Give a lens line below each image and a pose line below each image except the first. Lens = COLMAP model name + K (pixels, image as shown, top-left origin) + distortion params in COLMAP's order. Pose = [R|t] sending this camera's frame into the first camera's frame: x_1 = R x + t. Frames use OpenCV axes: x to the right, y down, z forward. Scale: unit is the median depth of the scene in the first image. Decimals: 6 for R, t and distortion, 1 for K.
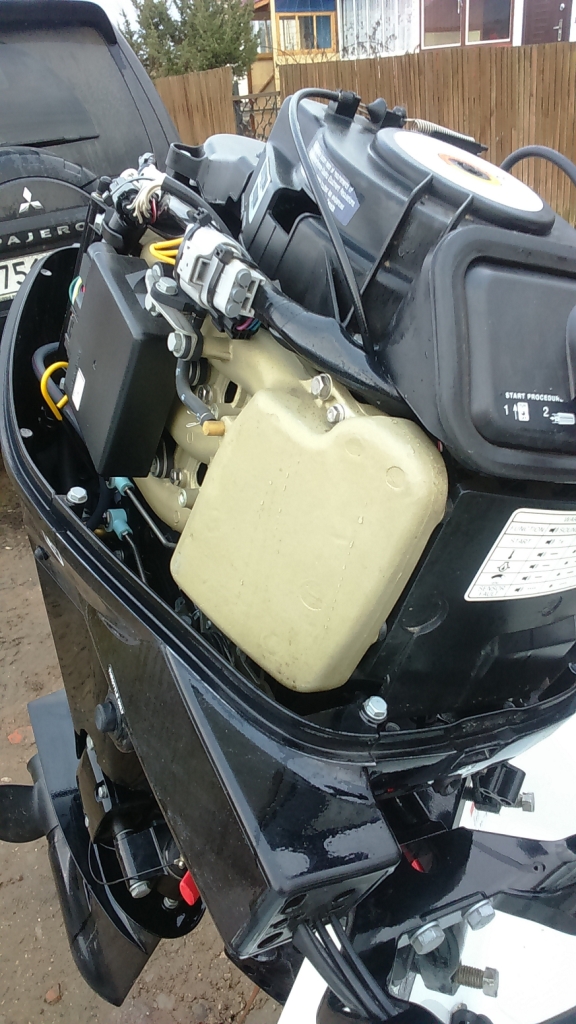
lens RADIAL K [[800.3, 0, 288.0], [0, 800.3, 512.0], [0, 0, 1]] dist [-0.006100, -0.011022]
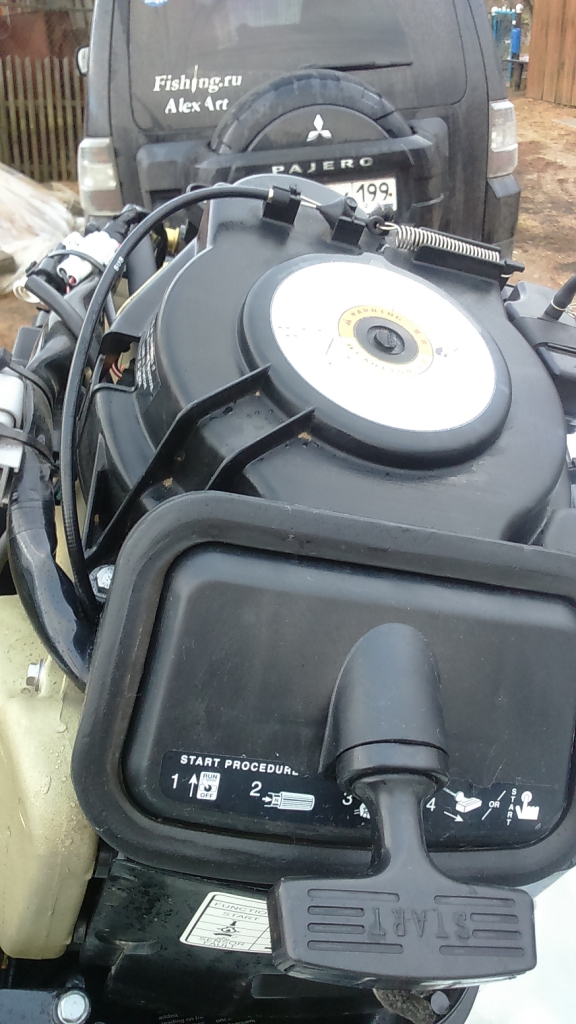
lens RADIAL K [[800.3, 0, 288.0], [0, 800.3, 512.0], [0, 0, 1]] dist [-0.006100, -0.011022]
pose [[0.917839, 0.245755, -0.311730, 0.474932], [-0.216594, 0.968158, 0.125530, -0.416686], [0.332653, -0.047698, 0.941842, 0.379576]]
